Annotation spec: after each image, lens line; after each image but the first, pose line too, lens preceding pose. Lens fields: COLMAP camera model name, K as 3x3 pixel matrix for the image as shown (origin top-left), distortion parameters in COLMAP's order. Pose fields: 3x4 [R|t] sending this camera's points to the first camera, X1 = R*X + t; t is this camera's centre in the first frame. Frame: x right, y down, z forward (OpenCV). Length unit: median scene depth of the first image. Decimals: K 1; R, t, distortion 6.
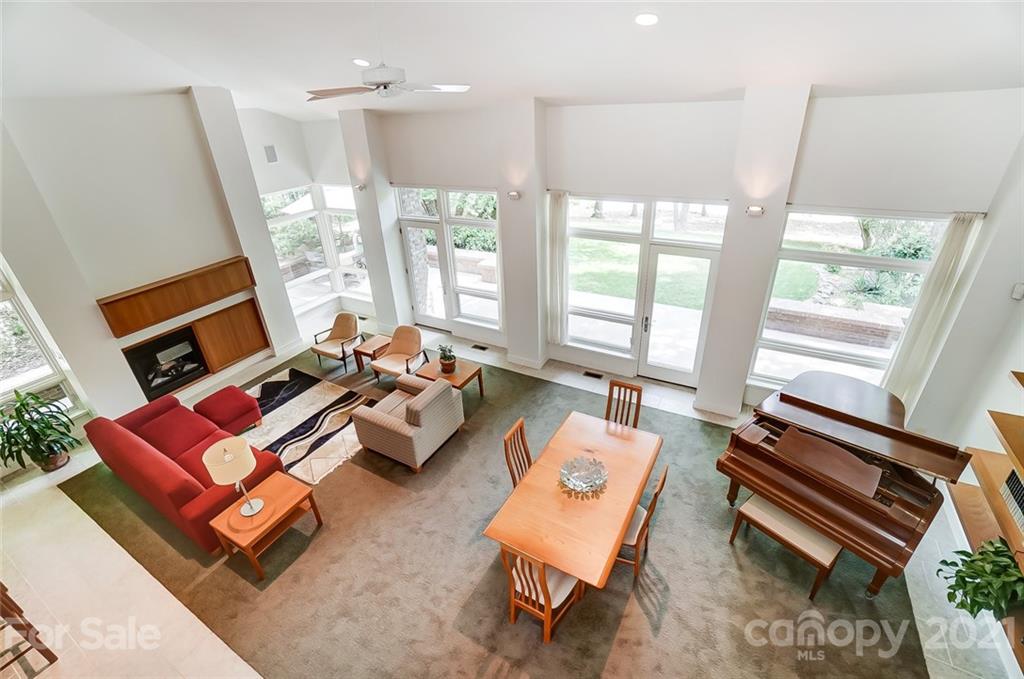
lens RADIAL K [[457.3, 0, 508.6], [0, 457.3, 334.0], [0, 0, 1]] dist [-0.055967, 0.028322]
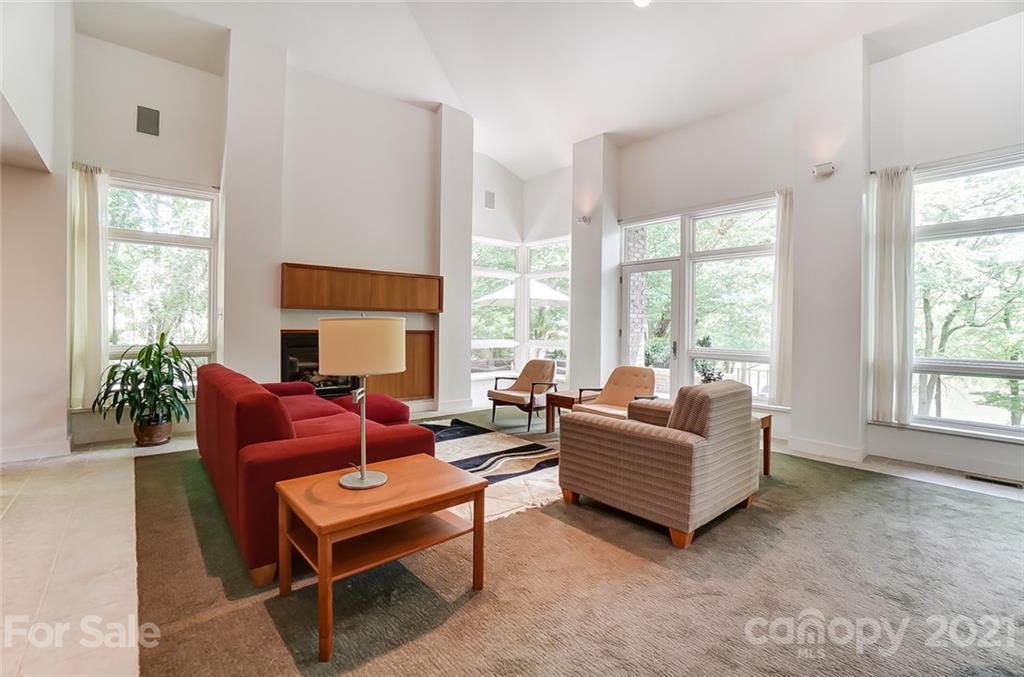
lens RADIAL K [[457.3, 0, 508.6], [0, 457.3, 333.0], [0, 0, 1]] dist [-0.055967, 0.028322]
pose [[0.942484, 0.061288, -0.328584, -0.200016], [-0.201225, 0.888982, -0.411363, 0.288748], [0.266894, 0.453823, 0.850184, 0.400782]]
